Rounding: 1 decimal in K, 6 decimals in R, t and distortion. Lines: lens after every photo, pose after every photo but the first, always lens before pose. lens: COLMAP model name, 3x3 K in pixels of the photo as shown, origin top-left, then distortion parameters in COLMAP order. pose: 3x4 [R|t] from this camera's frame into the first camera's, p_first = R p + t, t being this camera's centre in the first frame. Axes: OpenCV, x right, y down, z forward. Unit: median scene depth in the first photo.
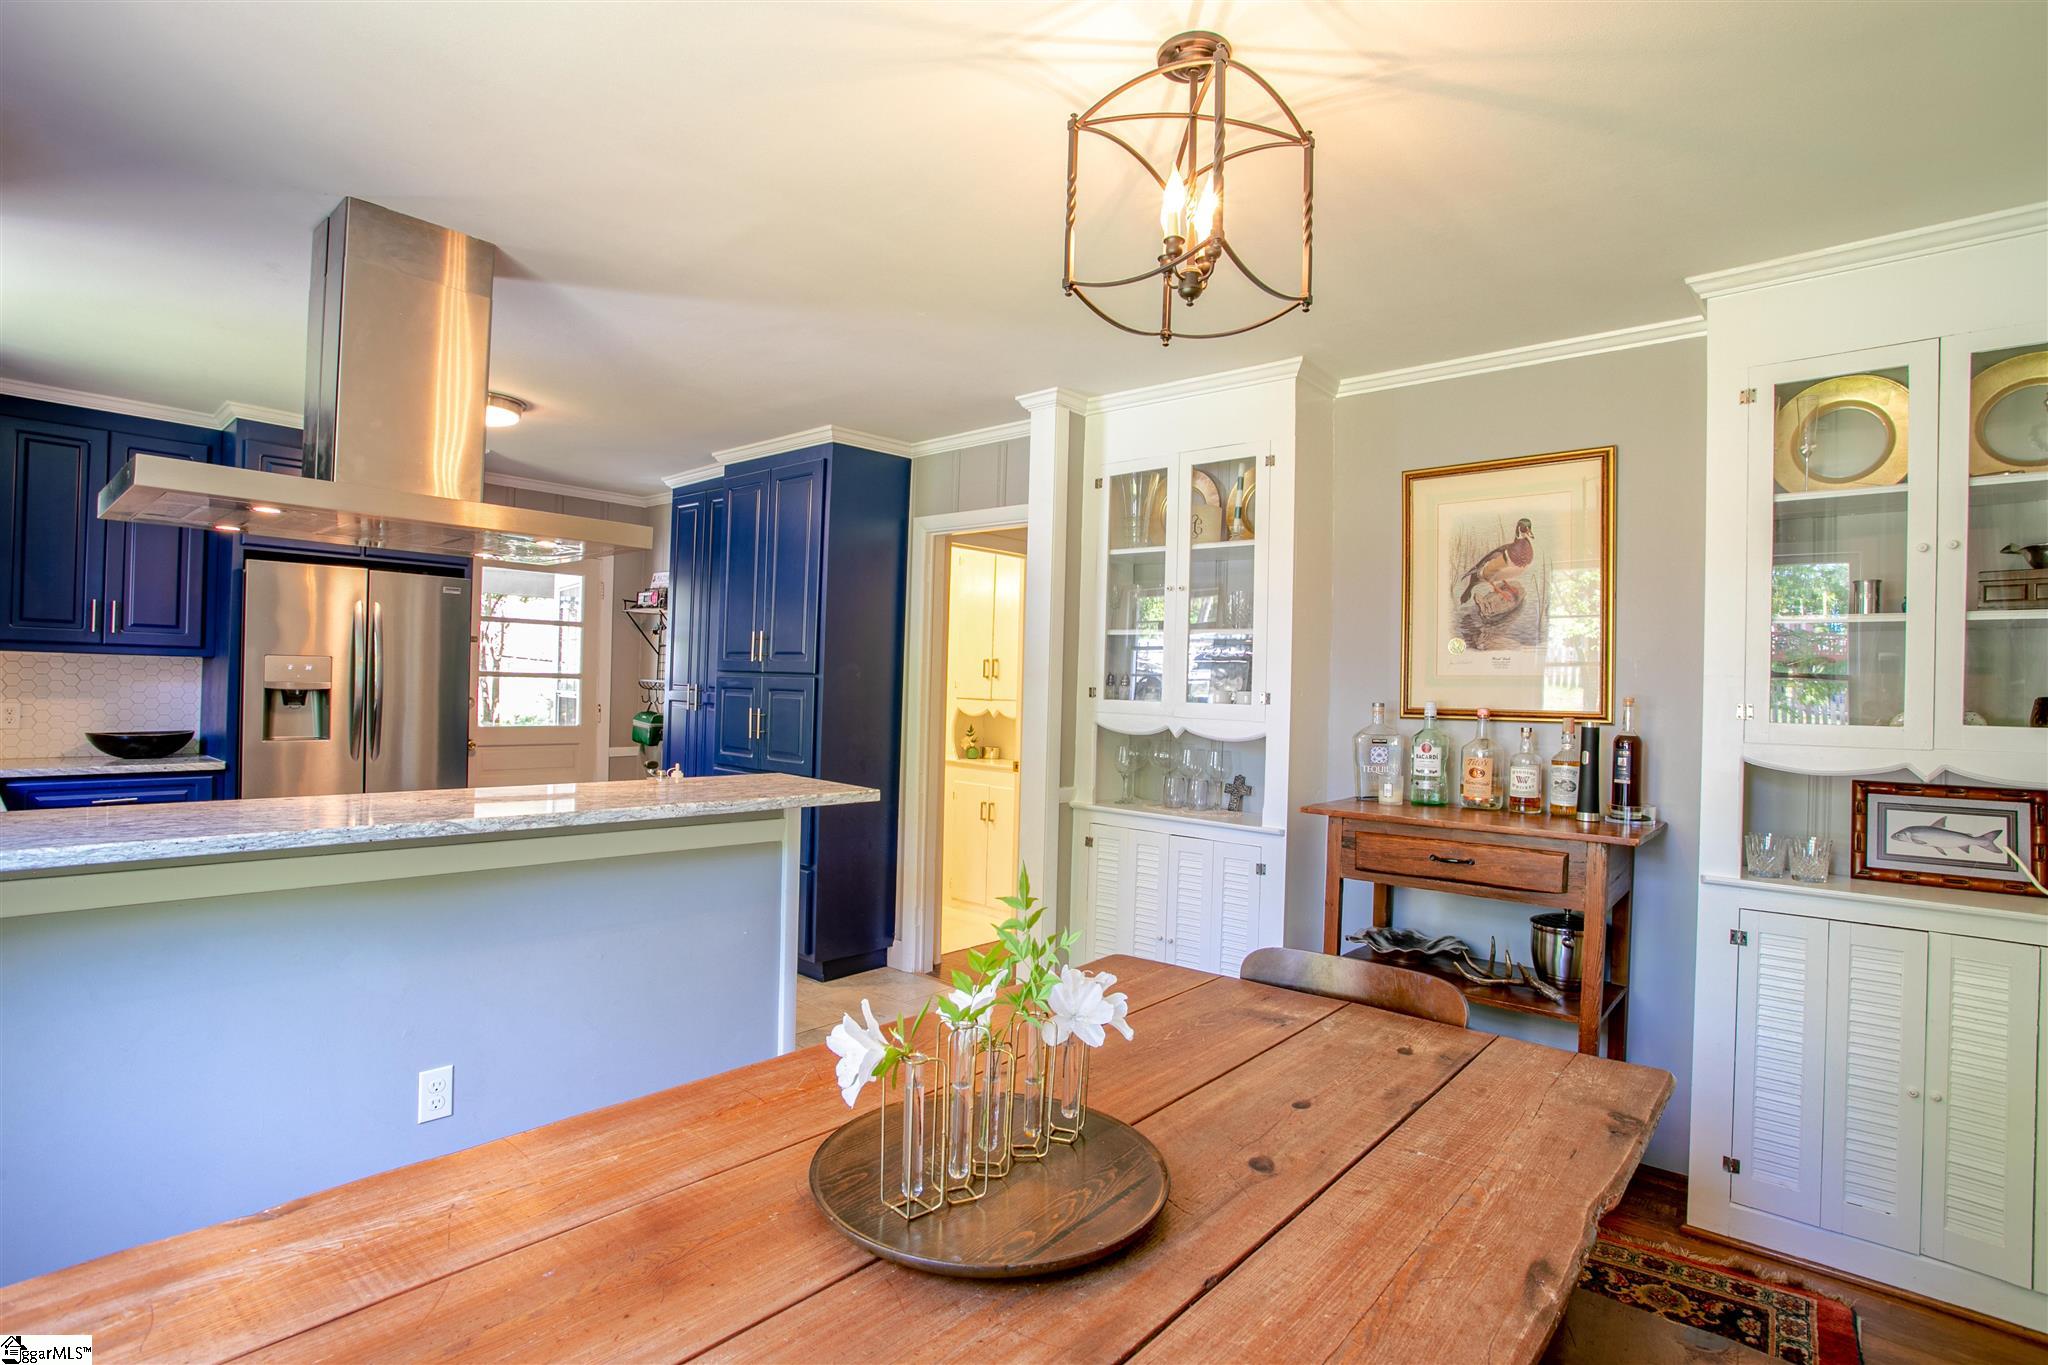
lens RADIAL K [[998.5, 0, 1032.9], [0, 998.5, 684.4], [0, 0, 1]] dist [-0.071004, 0.026796]
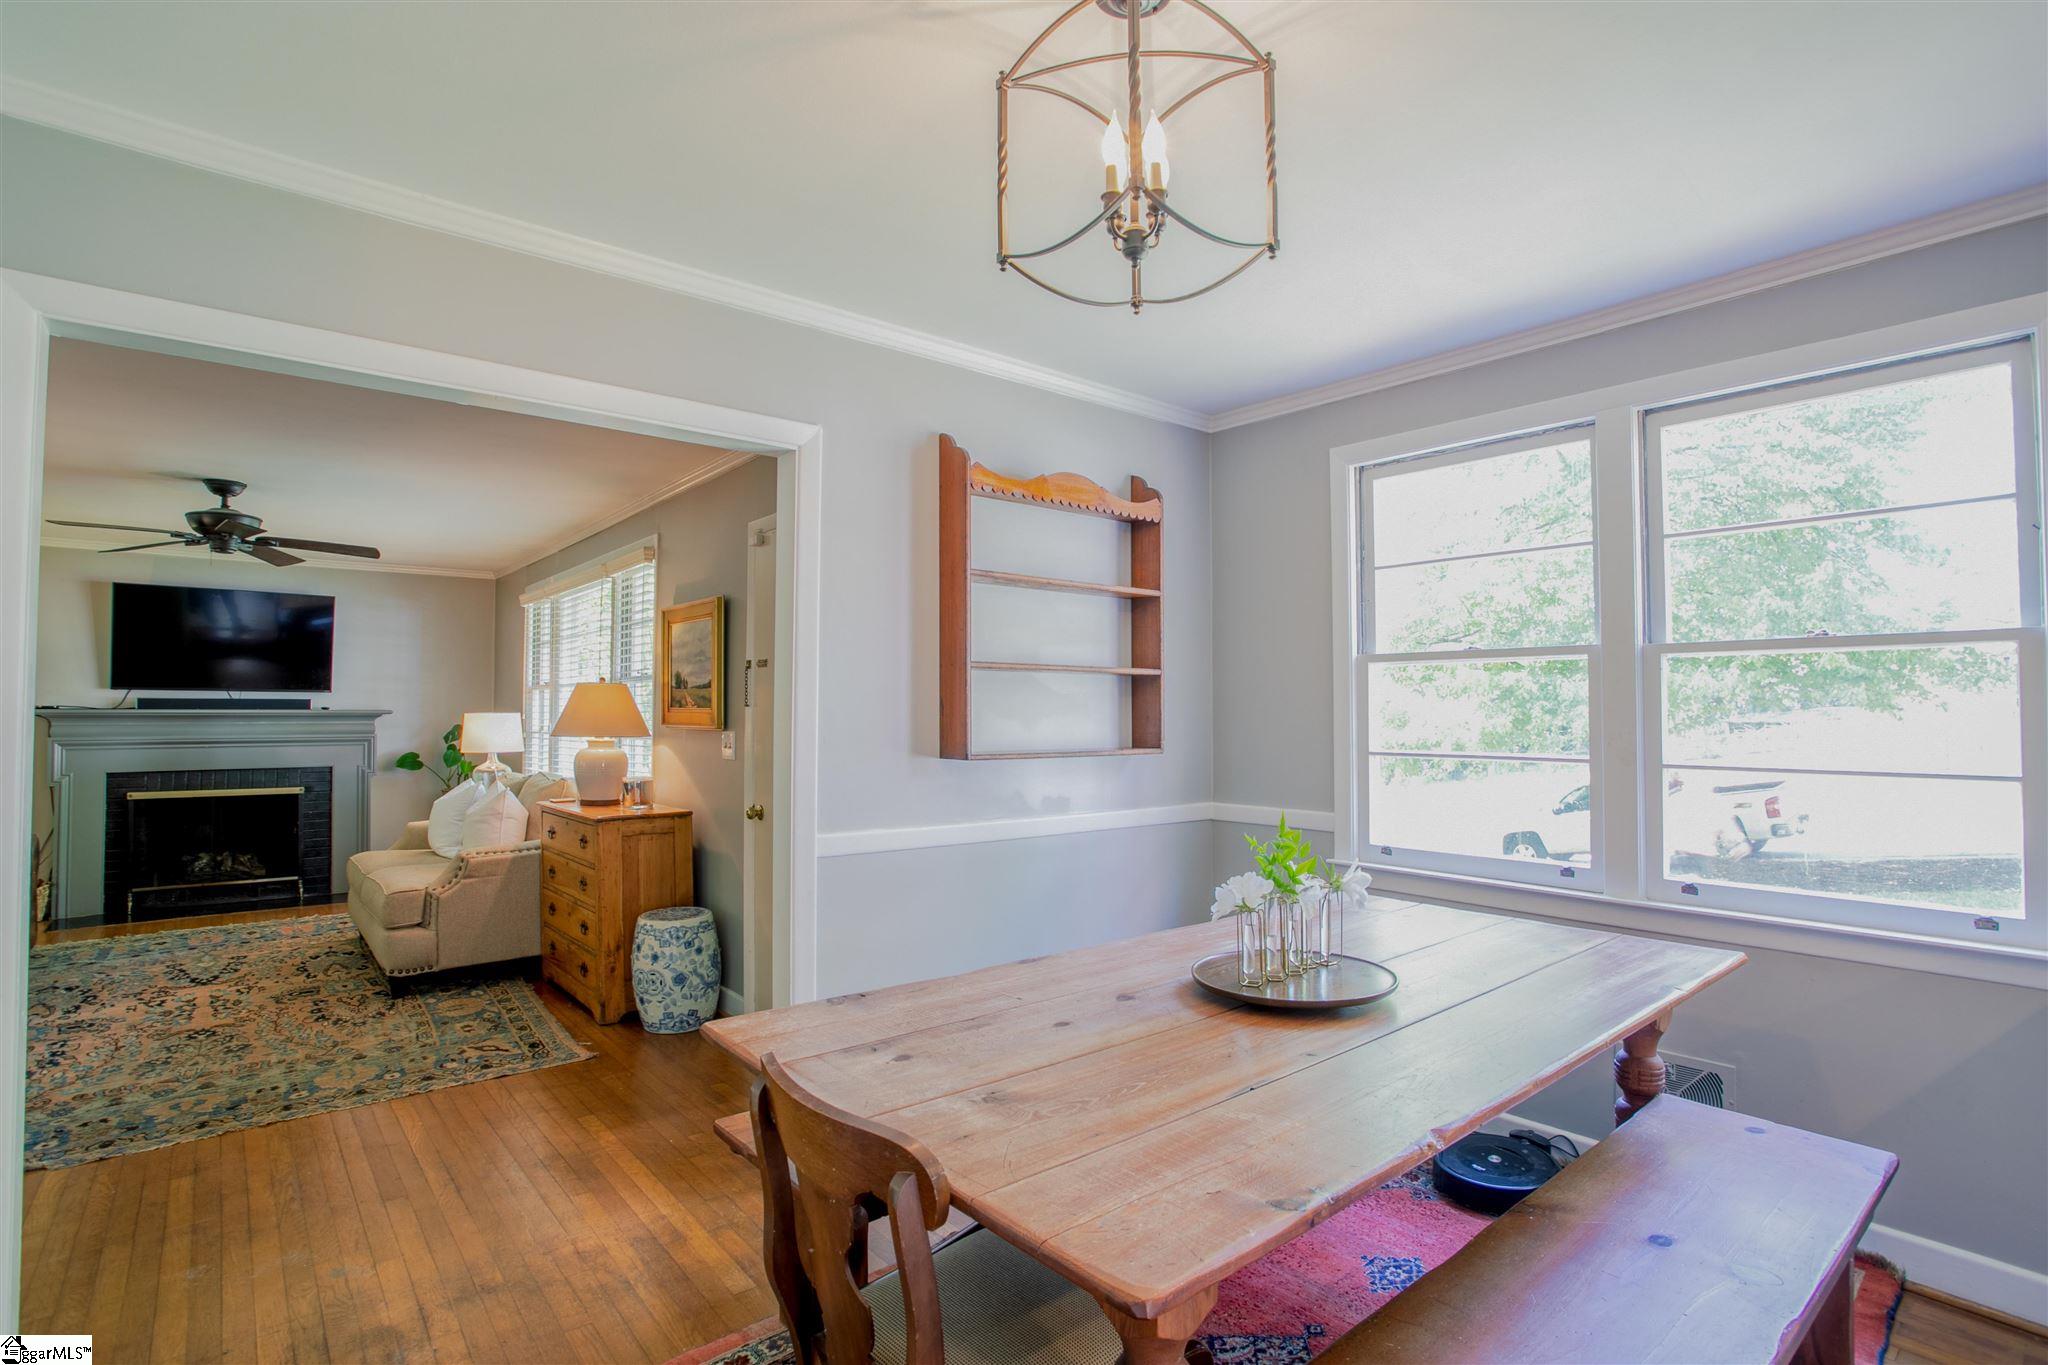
lens RADIAL K [[1007.9, 0, 1024.0], [0, 1007.9, 682.5], [0, 0, 1]] dist [-0.044311, 0.019121]
pose [[-0.985935, -0.022604, 0.165594, 0.107088], [-0.028081, 0.999131, -0.030803, 0.028192], [-0.164754, -0.035020, -0.985713, 2.070716]]
